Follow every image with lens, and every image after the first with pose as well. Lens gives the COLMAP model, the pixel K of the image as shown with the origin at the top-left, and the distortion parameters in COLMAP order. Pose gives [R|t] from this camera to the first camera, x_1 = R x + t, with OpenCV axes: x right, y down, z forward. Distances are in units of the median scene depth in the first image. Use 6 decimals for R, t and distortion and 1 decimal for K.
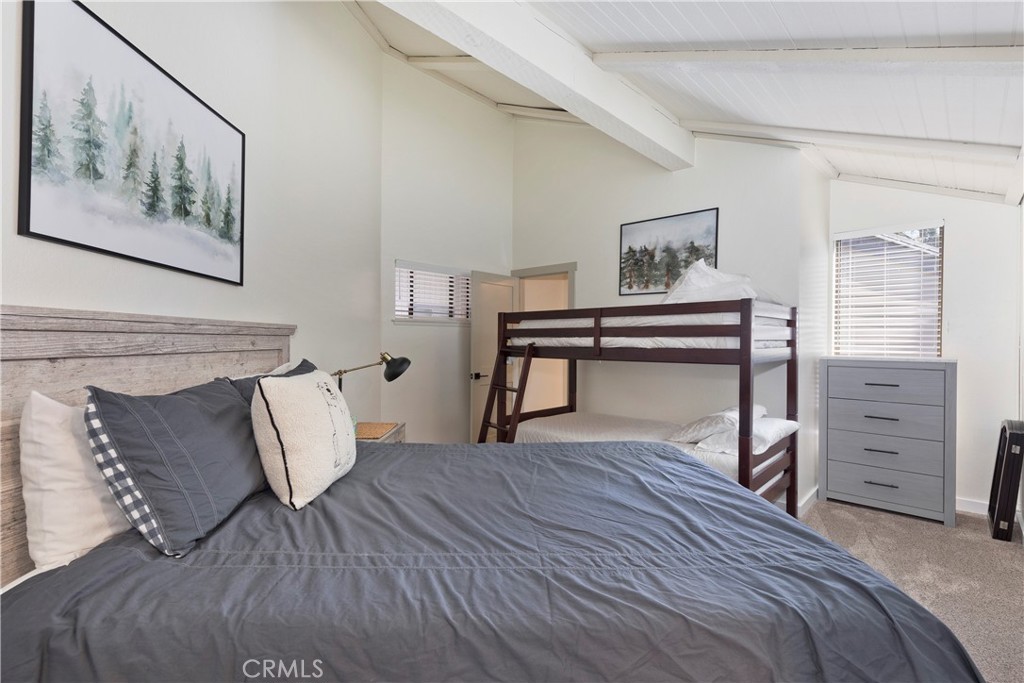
lens RADIAL K [[455.5, 0, 517.9], [0, 455.5, 342.5], [0, 0, 1]] dist [-0.000538, 0.000493]
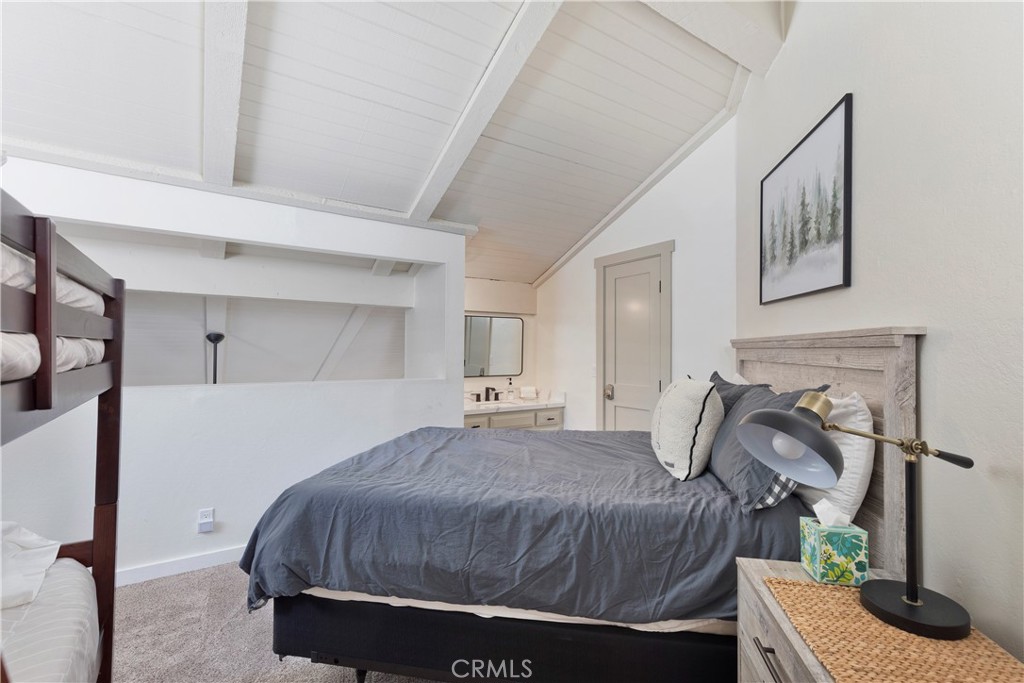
lens RADIAL K [[455.5, 0, 517.9], [0, 455.5, 342.5], [0, 0, 1]] dist [-0.000538, 0.000493]
pose [[-0.978766, -0.010247, 0.204724, -0.224273], [-0.012579, 0.999870, -0.010095, -0.011711], [-0.204594, -0.012456, -0.978768, 2.019687]]
